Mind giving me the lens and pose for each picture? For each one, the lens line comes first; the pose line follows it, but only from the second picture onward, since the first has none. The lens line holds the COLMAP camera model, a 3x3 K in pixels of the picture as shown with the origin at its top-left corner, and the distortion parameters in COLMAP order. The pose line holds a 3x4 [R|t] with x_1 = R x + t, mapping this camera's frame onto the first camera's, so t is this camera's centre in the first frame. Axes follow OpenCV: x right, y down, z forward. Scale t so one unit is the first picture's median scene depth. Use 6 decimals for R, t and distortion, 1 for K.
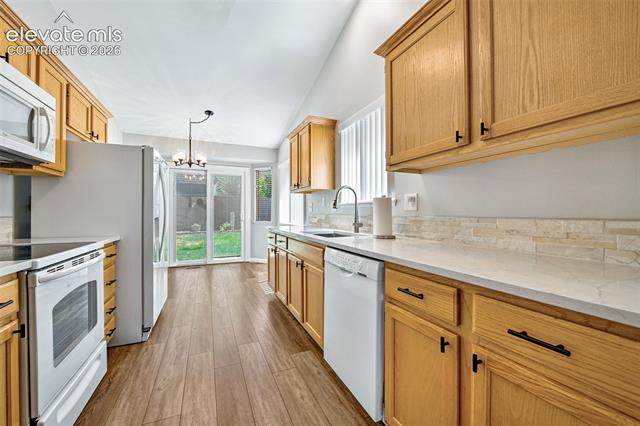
lens RADIAL K [[258.2, 0, 320.5], [0, 258.2, 213.4], [0, 0, 1]] dist [-0.001984, -0.000538]
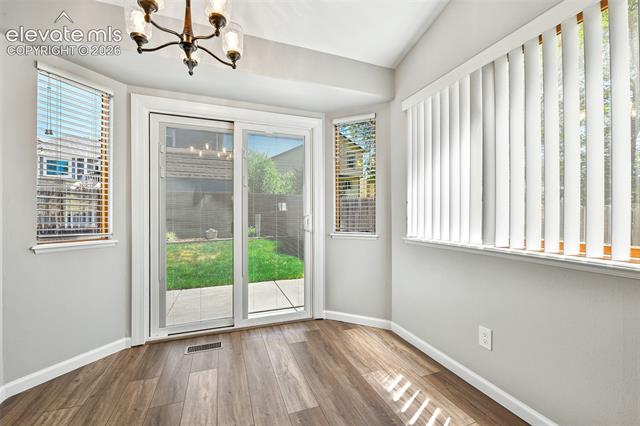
lens RADIAL K [[258.2, 0, 324.7], [0, 258.2, 216.9], [0, 0, 1]] dist [-0.001984, -0.000538]
pose [[0.999312, -0.004209, -0.036837, -0.677936], [0.004433, 0.999972, 0.006017, -0.004541], [0.036811, -0.006176, 0.999303, 1.412686]]
